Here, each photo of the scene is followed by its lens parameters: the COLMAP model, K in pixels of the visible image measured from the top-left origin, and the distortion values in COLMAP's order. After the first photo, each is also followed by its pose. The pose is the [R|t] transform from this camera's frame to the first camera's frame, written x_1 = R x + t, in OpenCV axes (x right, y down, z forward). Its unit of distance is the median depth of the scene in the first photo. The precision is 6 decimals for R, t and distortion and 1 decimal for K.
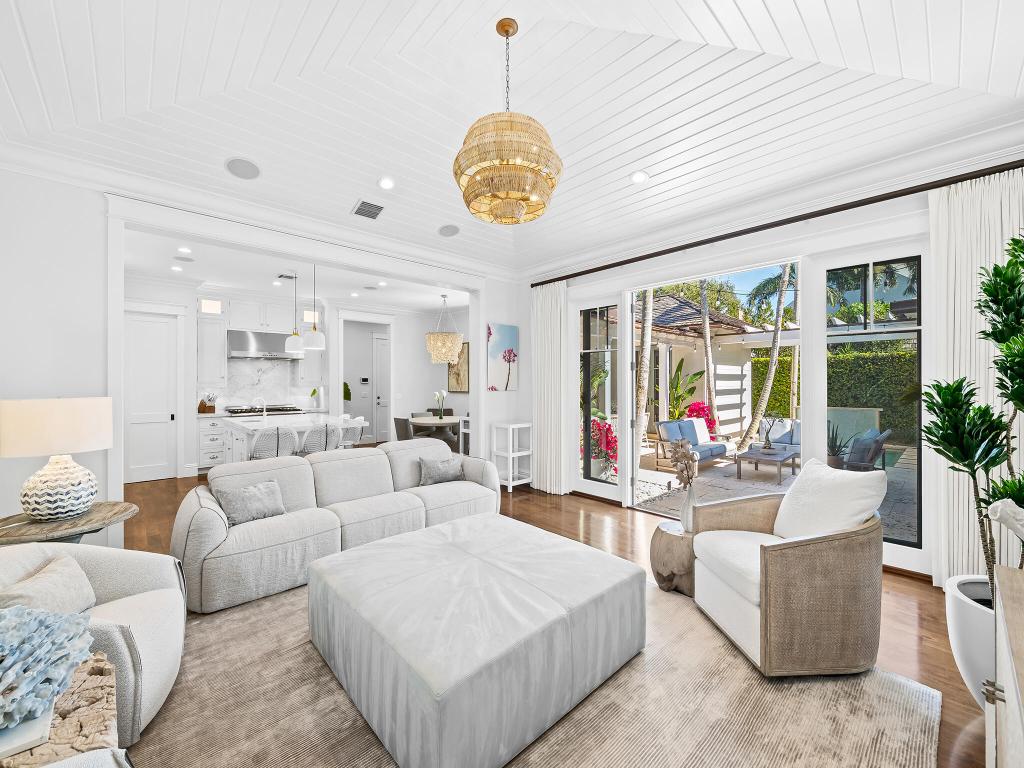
lens RADIAL K [[419.7, 0, 512.2], [0, 419.7, 386.5], [0, 0, 1]] dist [-0.001507, -0.000432]
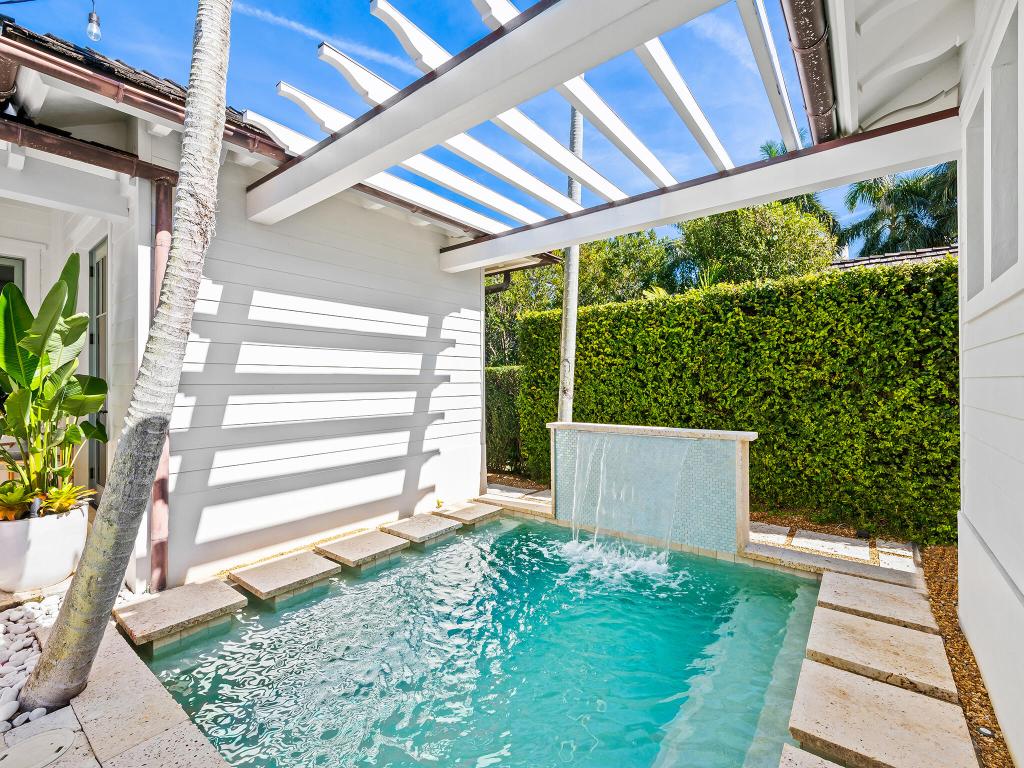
lens RADIAL K [[460.9, 0, 510.2], [0, 460.9, 387.0], [0, 0, 1]] dist [0.001315, 0.000027]
pose [[0.986608, -0.002458, 0.163089, 0.557064], [0.003389, 0.999979, -0.005433, 0.017383], [-0.163073, 0.005913, 0.986596, 0.594289]]
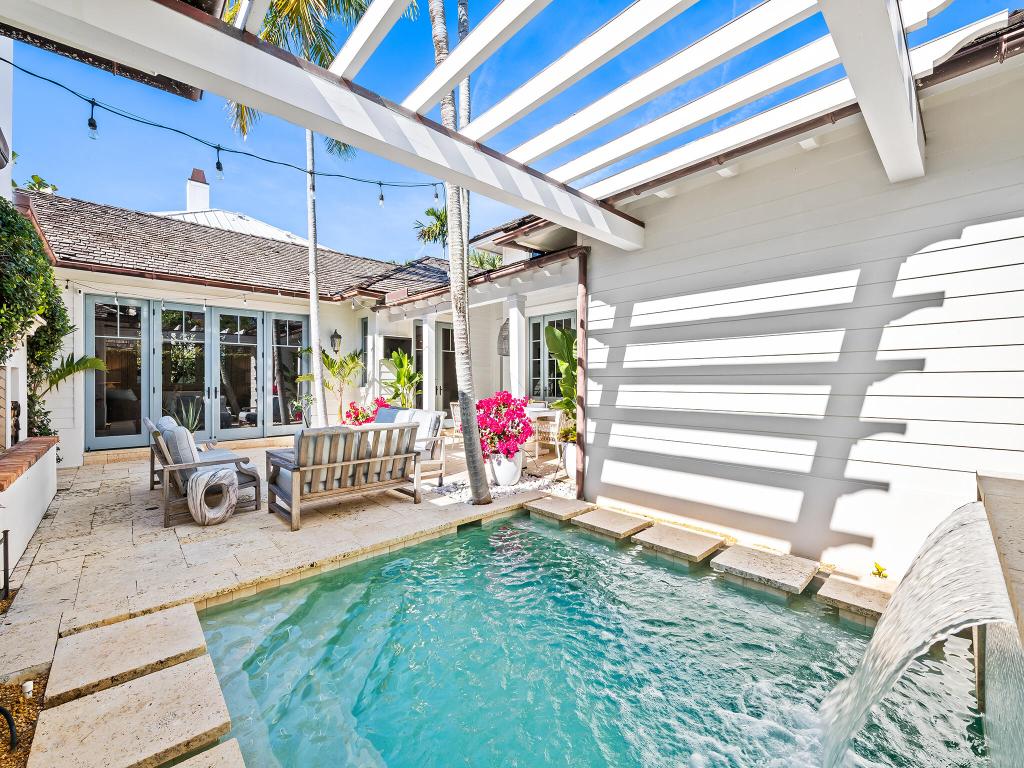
lens RADIAL K [[419.7, 0, 513.3], [0, 419.7, 383.3], [0, 0, 1]] dist [-0.001507, -0.000432]
pose [[-0.003922, 0.017538, -0.999839, 0.792643], [-0.000275, 0.999846, 0.017539, 0.013018], [0.999992, 0.000344, -0.003916, 0.815263]]
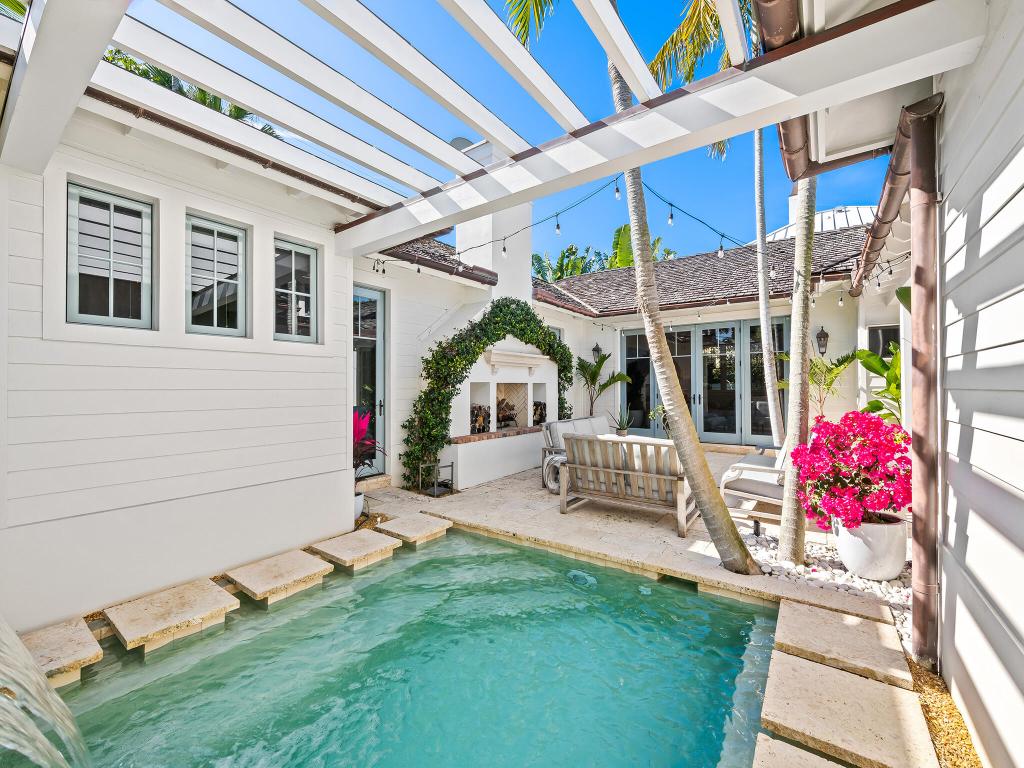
lens RADIAL K [[419.7, 0, 515.7], [0, 419.7, 378.4], [0, 0, 1]] dist [-0.001507, -0.000432]
pose [[-0.980628, 0.011869, -0.195517, 0.604777], [0.015357, 0.999749, -0.016332, 0.009306], [0.195274, -0.019018, -0.980564, 1.019618]]
